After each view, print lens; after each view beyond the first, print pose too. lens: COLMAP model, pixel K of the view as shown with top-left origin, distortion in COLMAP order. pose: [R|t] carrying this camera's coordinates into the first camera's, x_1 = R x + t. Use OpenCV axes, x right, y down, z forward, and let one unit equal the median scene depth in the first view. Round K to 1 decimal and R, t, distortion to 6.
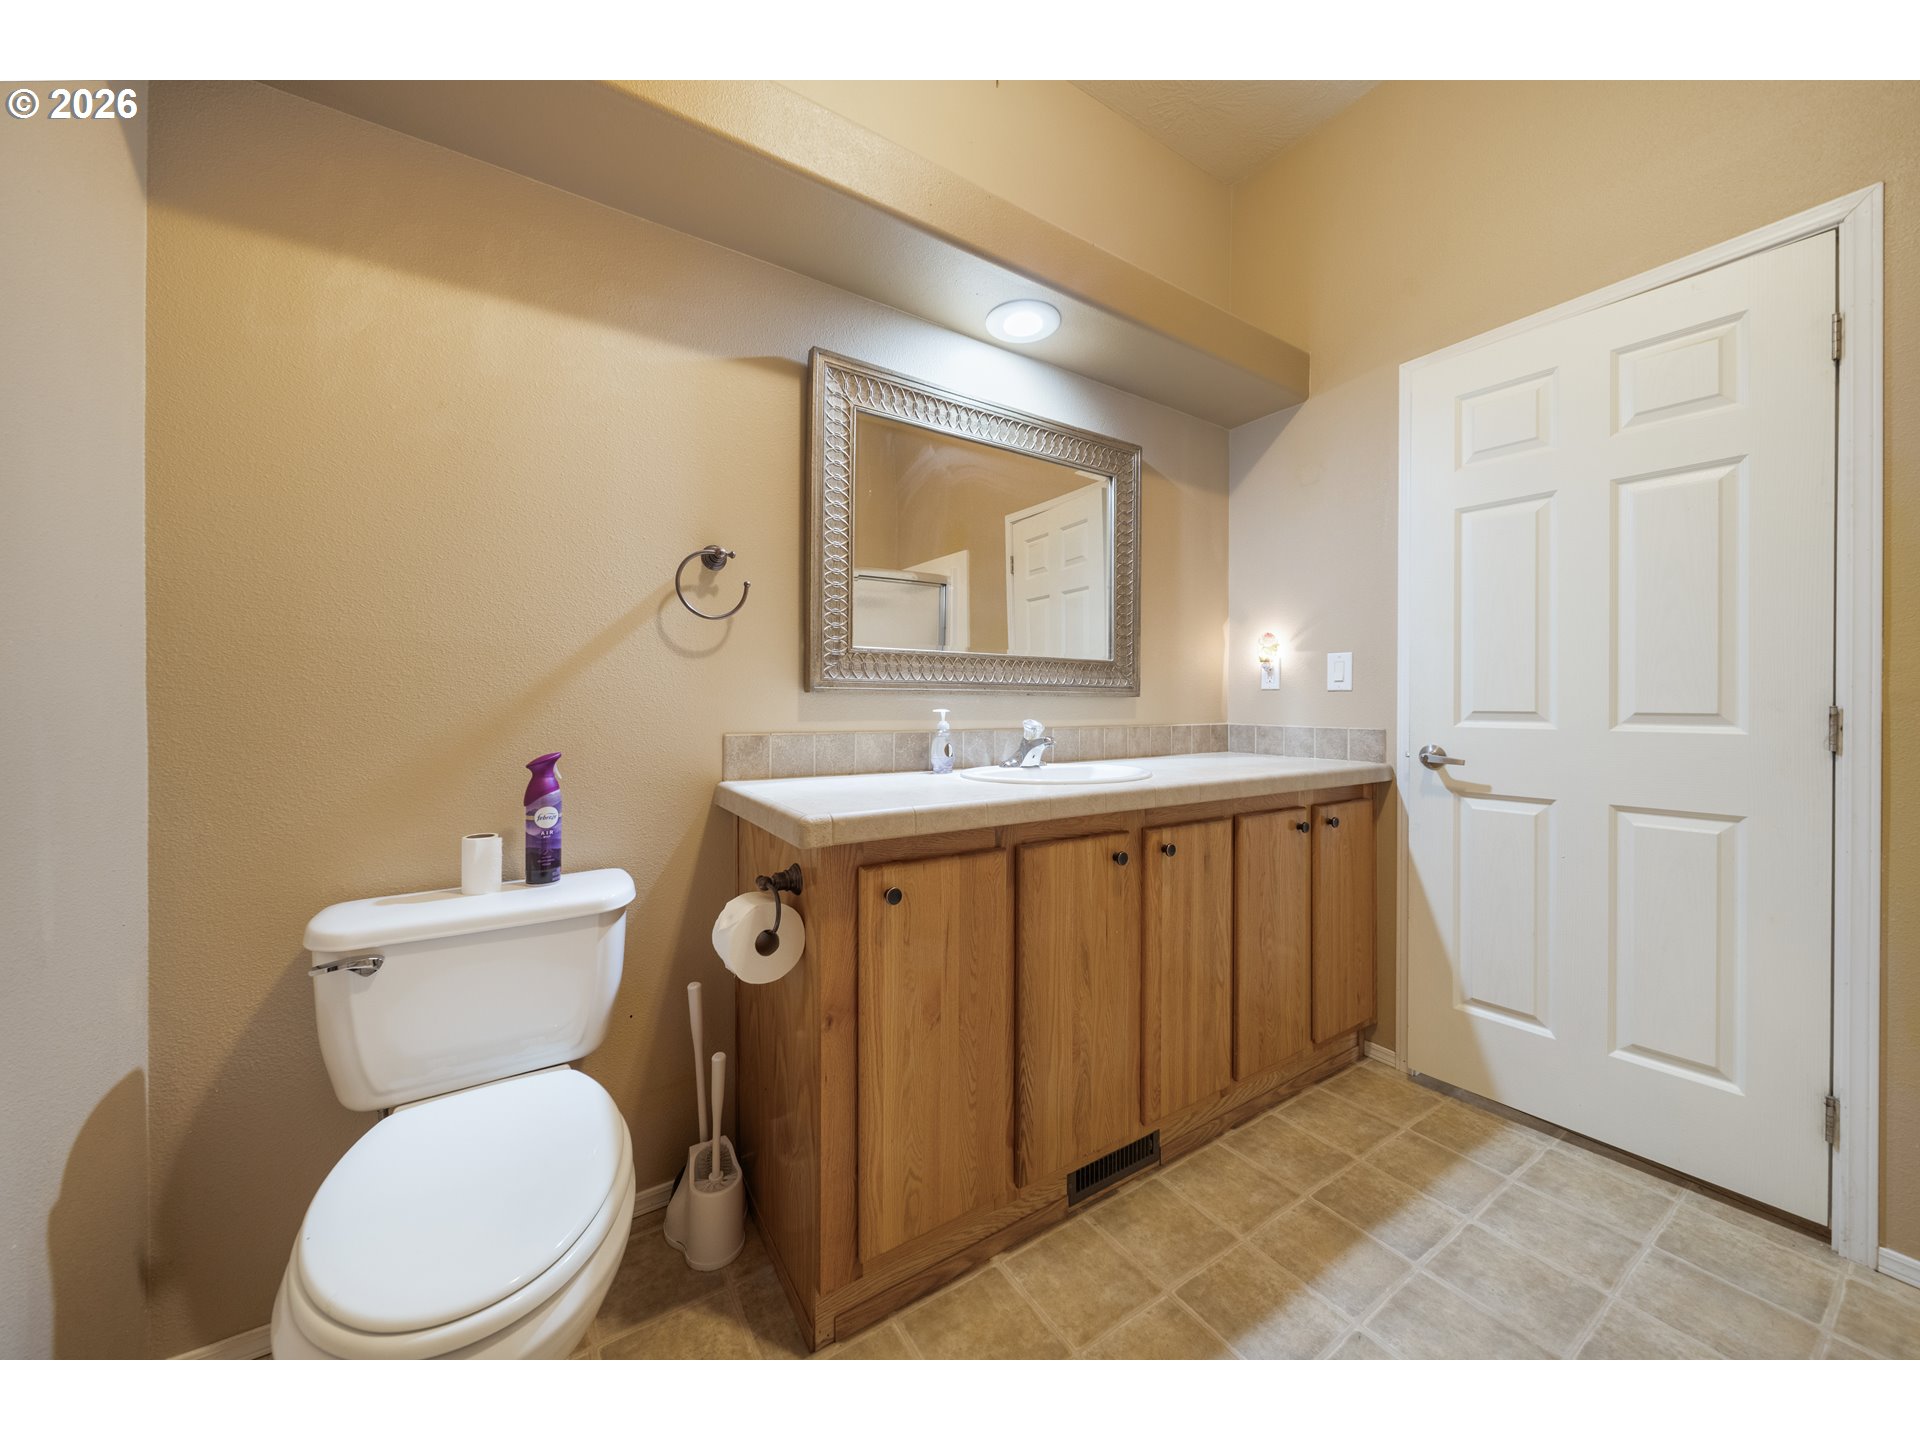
lens RADIAL K [[683.6, 0, 962.5], [0, 683.6, 708.6], [0, 0, 1]] dist [0.000210, -0.000782]
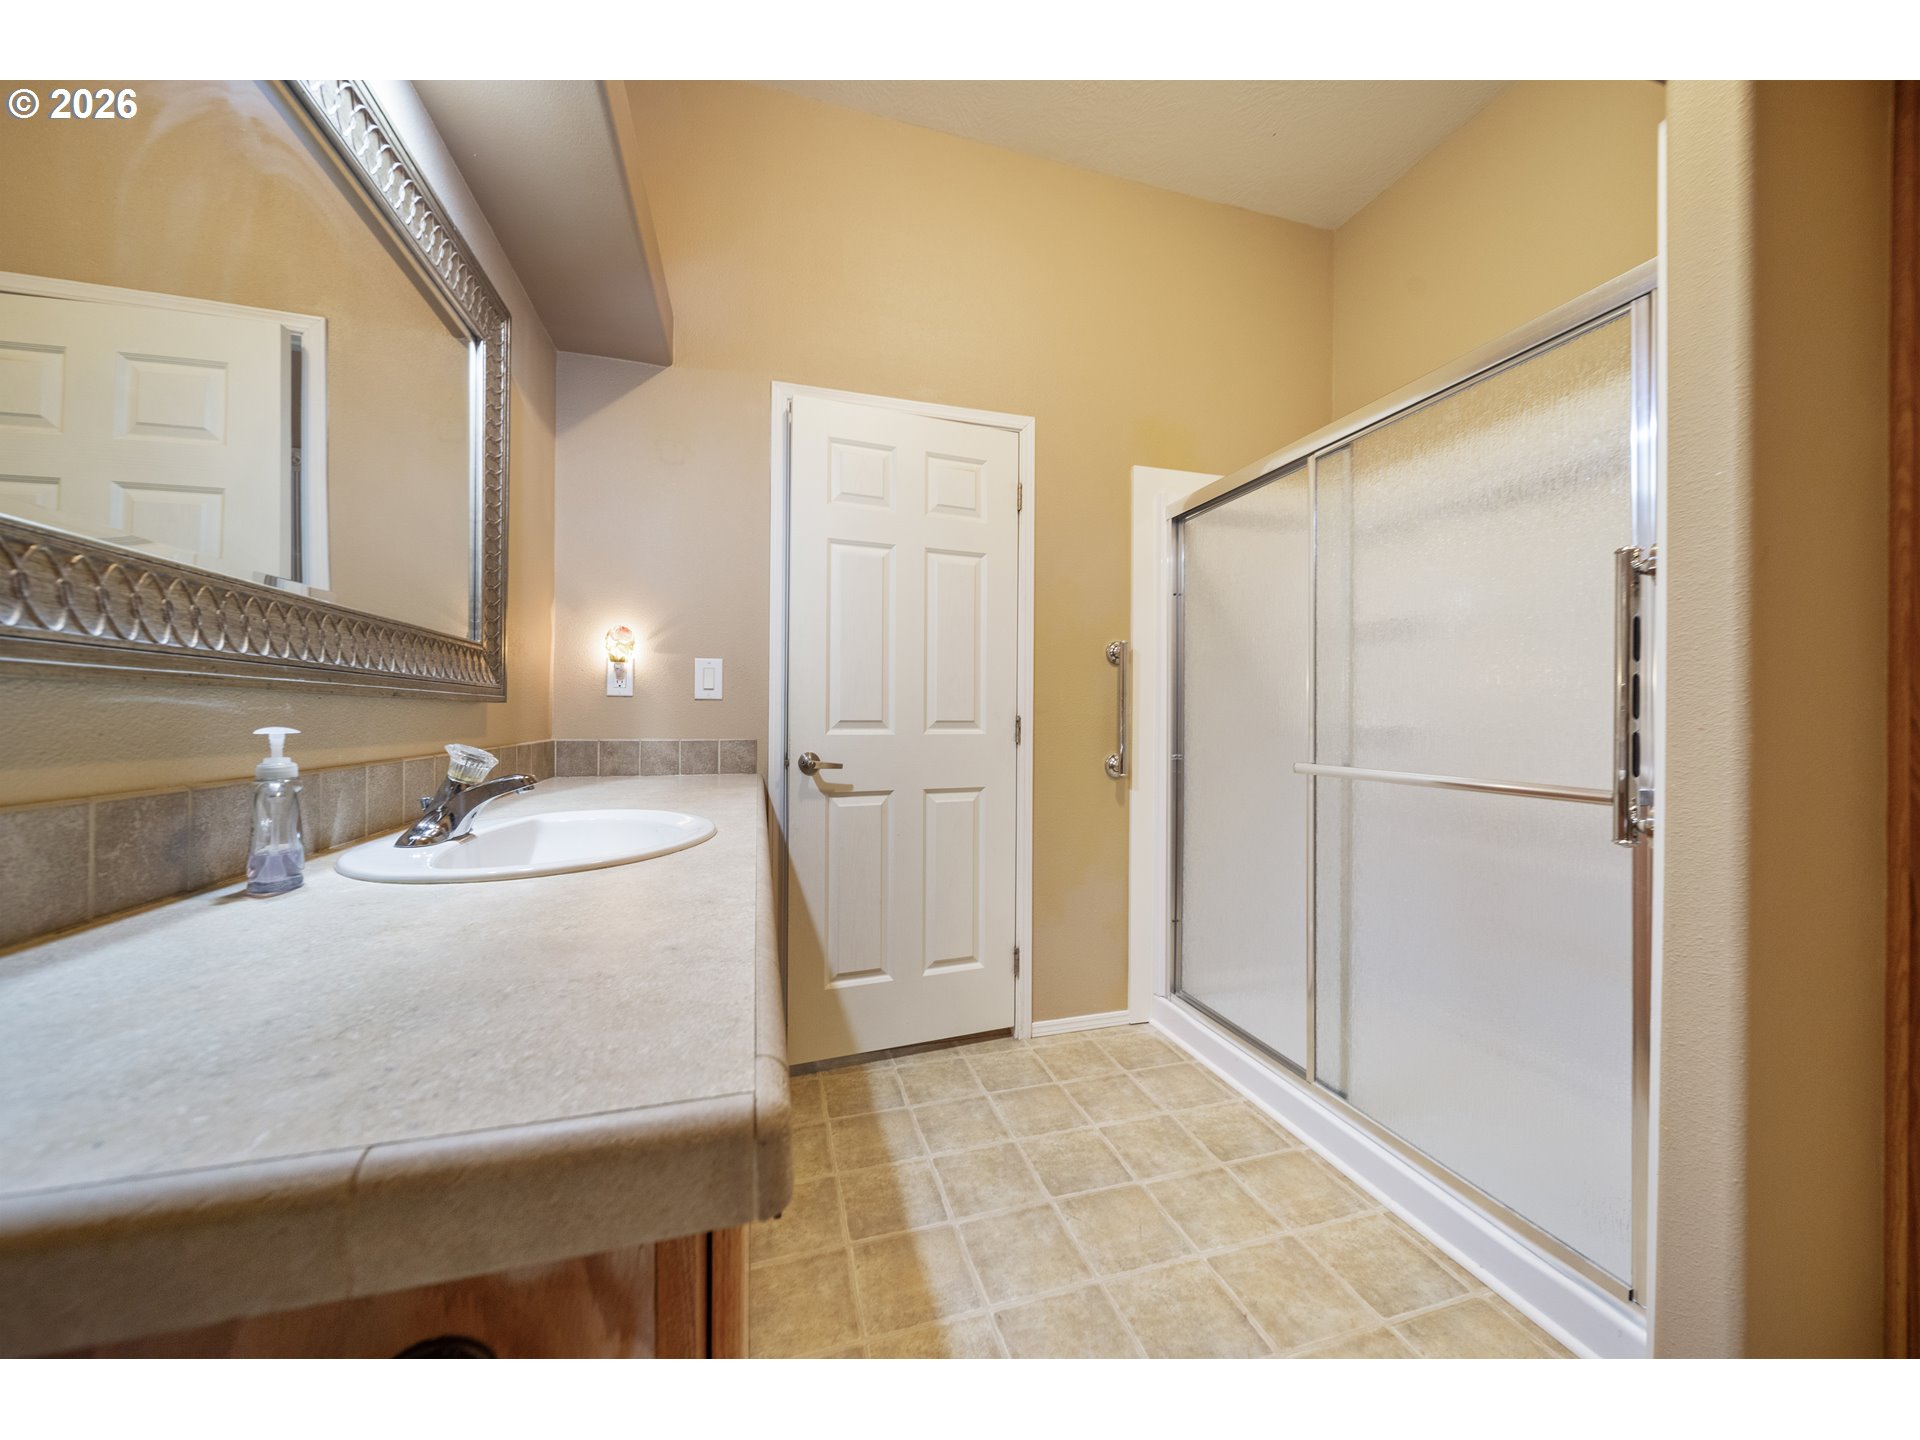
lens RADIAL K [[683.6, 0, 961.4], [0, 683.6, 716.1], [0, 0, 1]] dist [0.000210, -0.000782]
pose [[0.283821, -0.002598, 0.958874, -0.289592], [0.005463, 0.999984, 0.001092, -0.003364], [-0.958862, 0.004928, 0.283831, 0.496549]]
